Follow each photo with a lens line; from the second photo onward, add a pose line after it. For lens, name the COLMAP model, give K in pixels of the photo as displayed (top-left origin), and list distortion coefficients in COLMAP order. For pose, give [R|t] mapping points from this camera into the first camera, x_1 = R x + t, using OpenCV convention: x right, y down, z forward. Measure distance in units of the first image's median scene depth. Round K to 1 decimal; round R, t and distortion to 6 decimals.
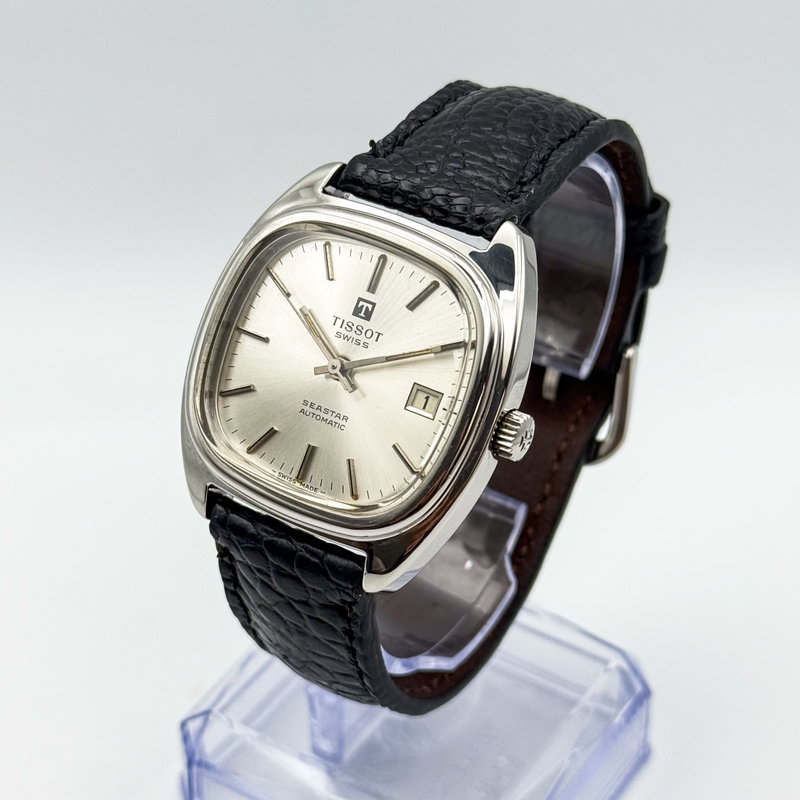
lens RADIAL K [[1957.2, 0, 400.0], [0, 1957.2, 400.0], [0, 0, 1]] dist [0.029880, 0.128705]
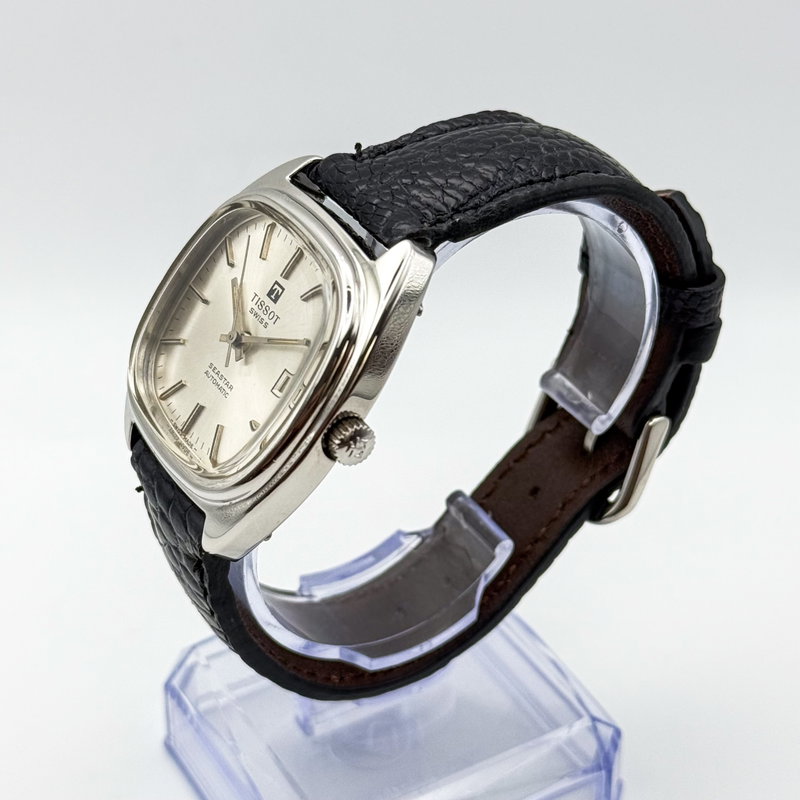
lens RADIAL K [[1957.2, 0, 400.0], [0, 1957.2, 400.0], [0, 0, 1]] dist [0.029880, 0.128705]
pose [[0.892060, 0.244262, -0.380218, 0.452668], [-0.252498, 0.967165, 0.028925, -0.037306], [0.374799, 0.070201, 0.924445, 0.054053]]
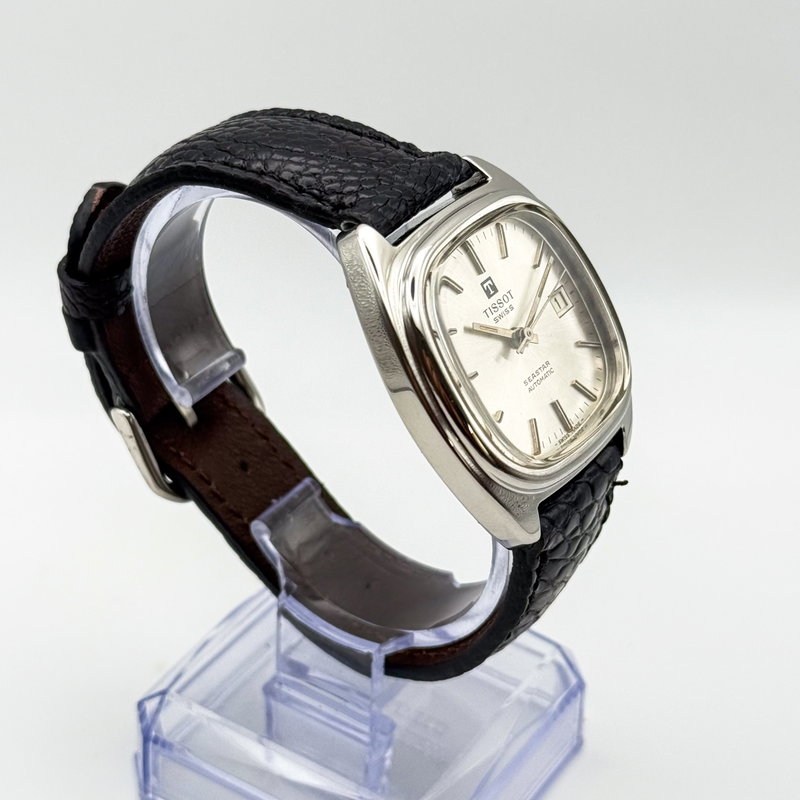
lens RADIAL K [[1957.2, 0, 400.0], [0, 1957.2, 400.0], [0, 0, 1]] dist [0.029880, 0.128705]
pose [[0.012457, -0.574480, 0.818424, -0.942260], [0.549967, 0.687503, 0.474211, -0.544745], [-0.835093, 0.444199, 0.324510, 0.708882]]
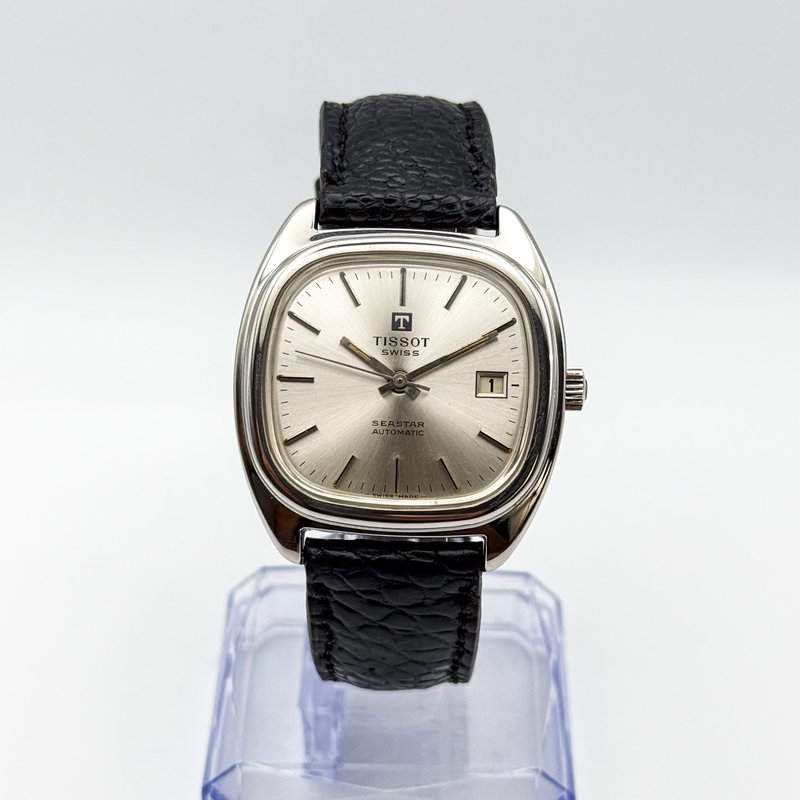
lens RADIAL K [[1957.2, 0, 400.0], [0, 1957.2, 400.0], [0, 0, 1]] dist [0.029880, 0.128705]
pose [[0.854360, -0.302859, 0.422309, -0.477370], [0.300912, 0.950844, 0.073131, -0.083415], [-0.423698, 0.064598, 0.903497, 0.041703]]
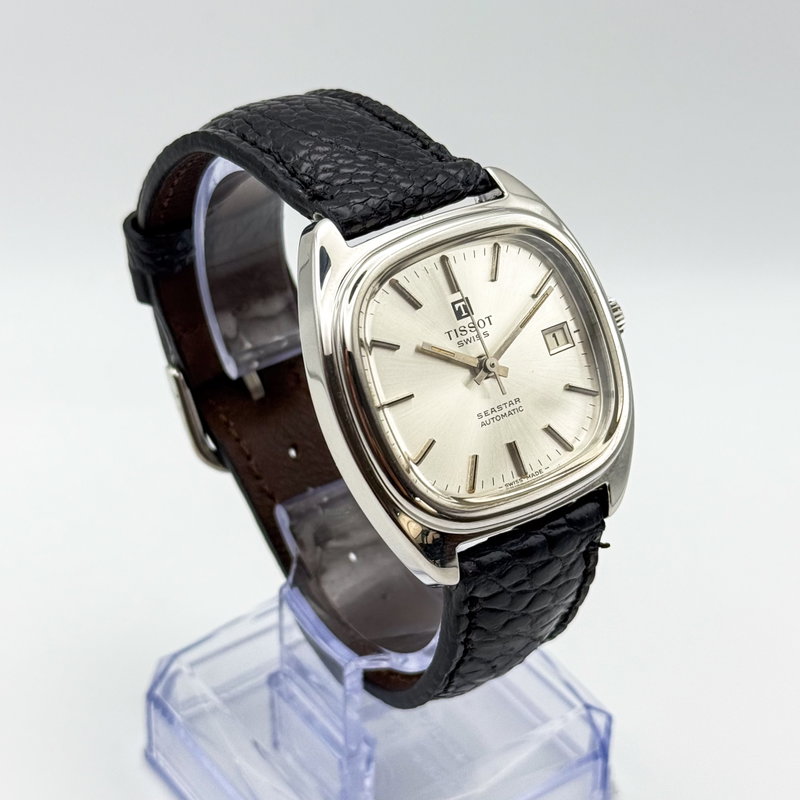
lens RADIAL K [[1957.2, 0, 400.0], [0, 1957.2, 400.0], [0, 0, 1]] dist [0.029880, 0.128705]
pose [[0.376114, -0.545231, 0.749174, -0.816292], [0.532453, 0.788893, 0.306825, -0.337163], [-0.758309, 0.283498, 0.587023, 0.434191]]
